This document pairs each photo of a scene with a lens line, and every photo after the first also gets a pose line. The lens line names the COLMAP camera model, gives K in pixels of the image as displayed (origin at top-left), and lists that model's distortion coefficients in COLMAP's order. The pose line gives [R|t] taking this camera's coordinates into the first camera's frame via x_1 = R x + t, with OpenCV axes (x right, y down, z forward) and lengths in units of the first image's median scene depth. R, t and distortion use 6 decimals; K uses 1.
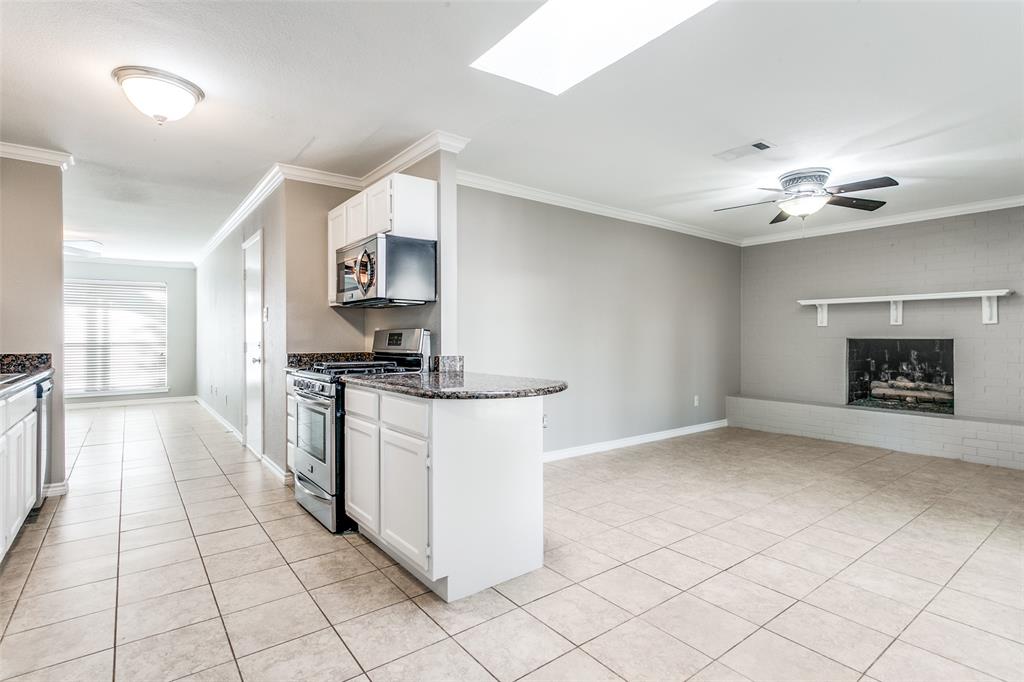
lens RADIAL K [[490.5, 0, 501.9], [0, 490.5, 339.0], [0, 0, 1]] dist [0.005038, 0.001541]
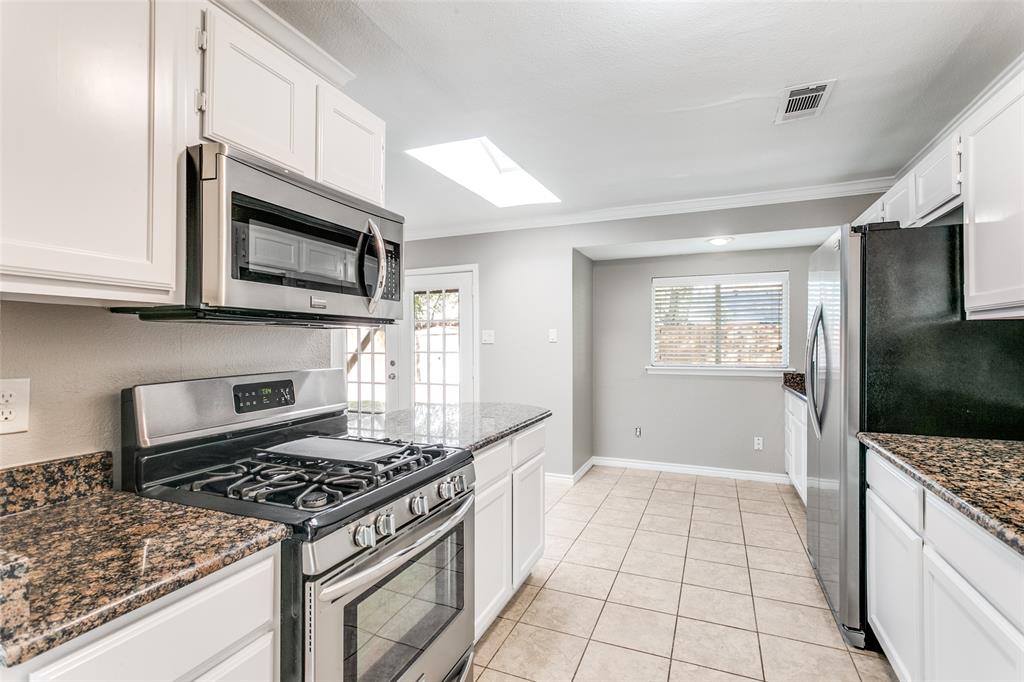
lens RADIAL K [[490.5, 0, 512.9], [0, 490.5, 341.0], [0, 0, 1]] dist [0.005038, 0.001541]
pose [[-0.502253, 0.000545, 0.864721, -0.667612], [0.004227, 0.999989, 0.001825, -0.046432], [-0.864711, 0.004572, -0.502250, 0.928249]]
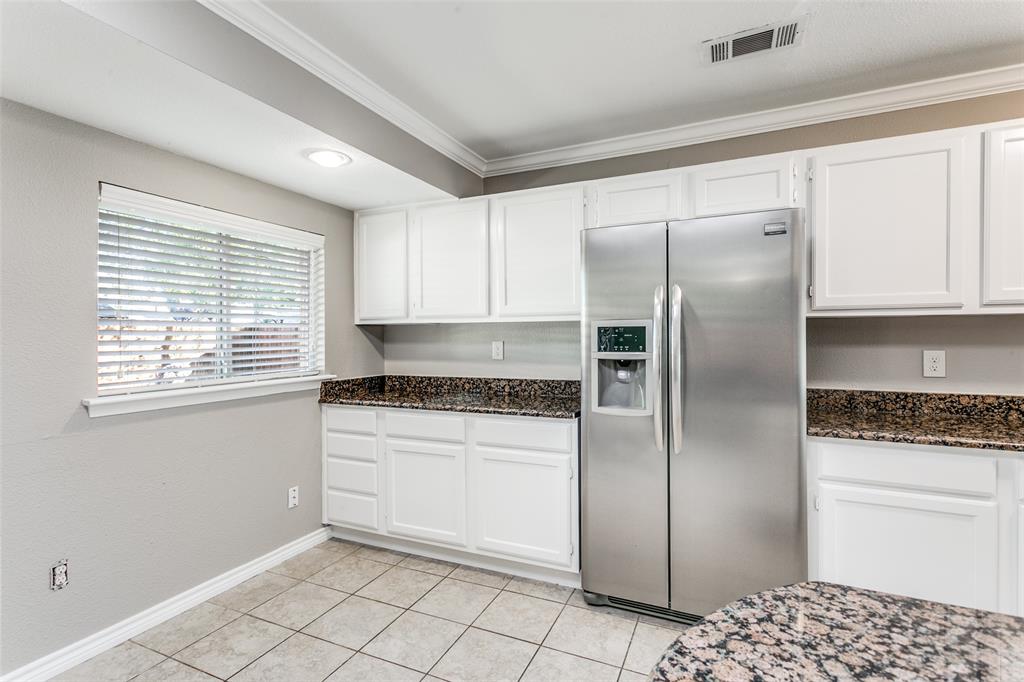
lens RADIAL K [[490.5, 0, 508.2], [0, 490.5, 337.6], [0, 0, 1]] dist [0.005038, 0.001541]
pose [[-0.881595, 0.006504, -0.471962, 0.126723], [0.002591, 0.999957, 0.008941, -0.045516], [0.471999, 0.006660, -0.881574, 0.642042]]
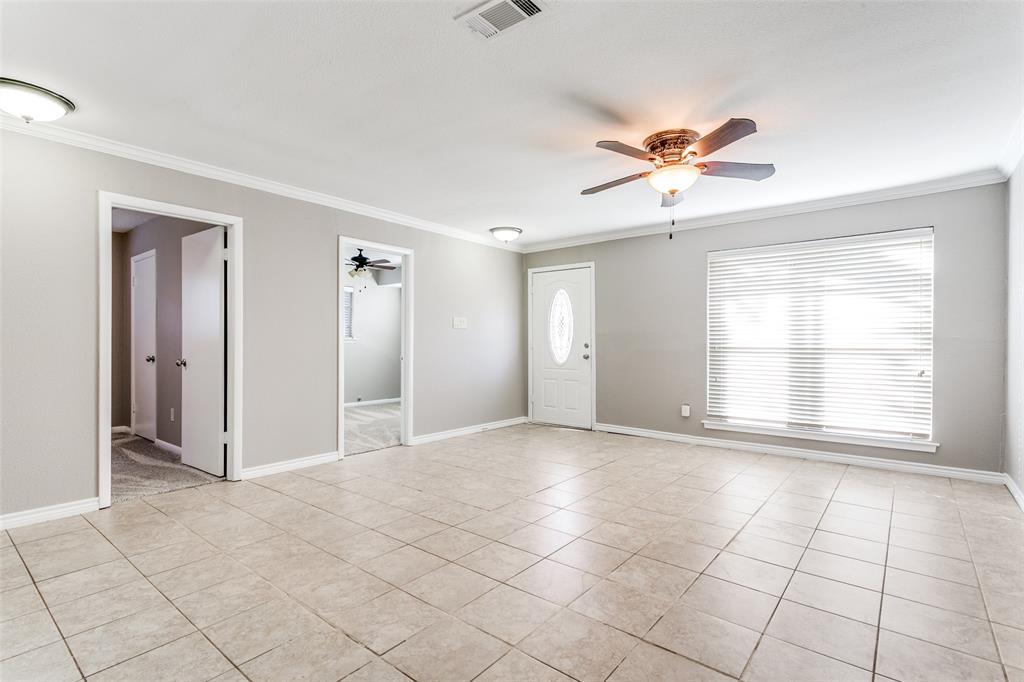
lens RADIAL K [[490.5, 0, 507.6], [0, 490.5, 340.1], [0, 0, 1]] dist [0.005038, 0.001541]
pose [[0.235480, 0.003173, -0.971874, -0.701183], [-0.007436, 0.999971, 0.001463, -0.000688], [0.971851, 0.006882, 0.235497, 1.091147]]
